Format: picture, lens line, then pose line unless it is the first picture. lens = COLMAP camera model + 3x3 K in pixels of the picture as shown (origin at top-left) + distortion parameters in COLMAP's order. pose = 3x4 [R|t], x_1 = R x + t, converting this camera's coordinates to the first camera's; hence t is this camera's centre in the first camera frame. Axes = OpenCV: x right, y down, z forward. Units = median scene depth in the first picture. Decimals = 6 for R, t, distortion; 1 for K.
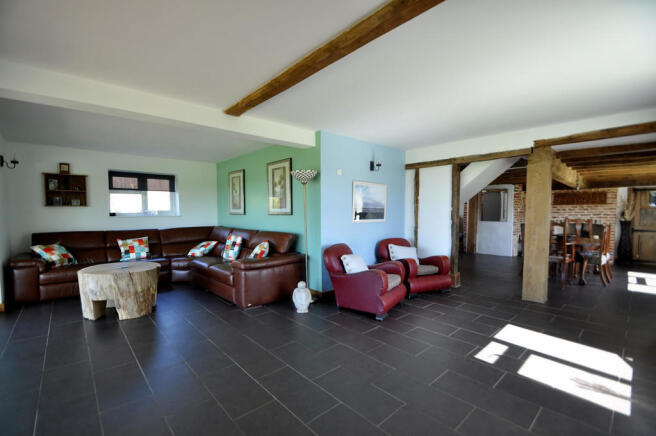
lens RADIAL K [[290.0, 0, 324.2], [0, 290.0, 215.3], [0, 0, 1]] dist [-0.003203, -0.000534]
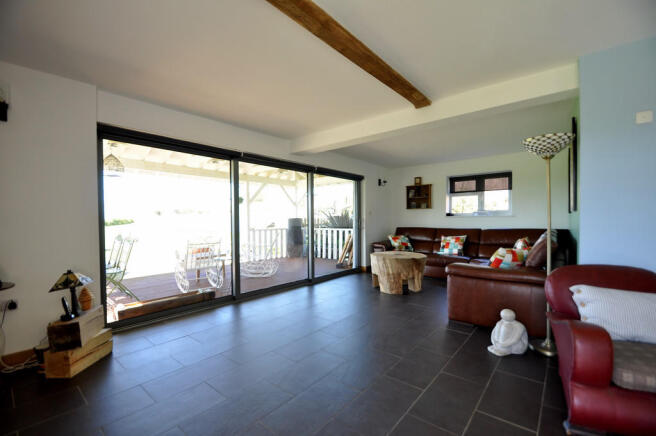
lens RADIAL K [[290.0, 0, 321.0], [0, 290.0, 220.4], [0, 0, 1]] dist [-0.003203, -0.000534]
pose [[0.128850, 0.004677, -0.991653, 0.396796], [-0.003480, 0.999985, 0.004264, 0.018365], [0.991658, 0.002901, 0.128864, 0.370412]]
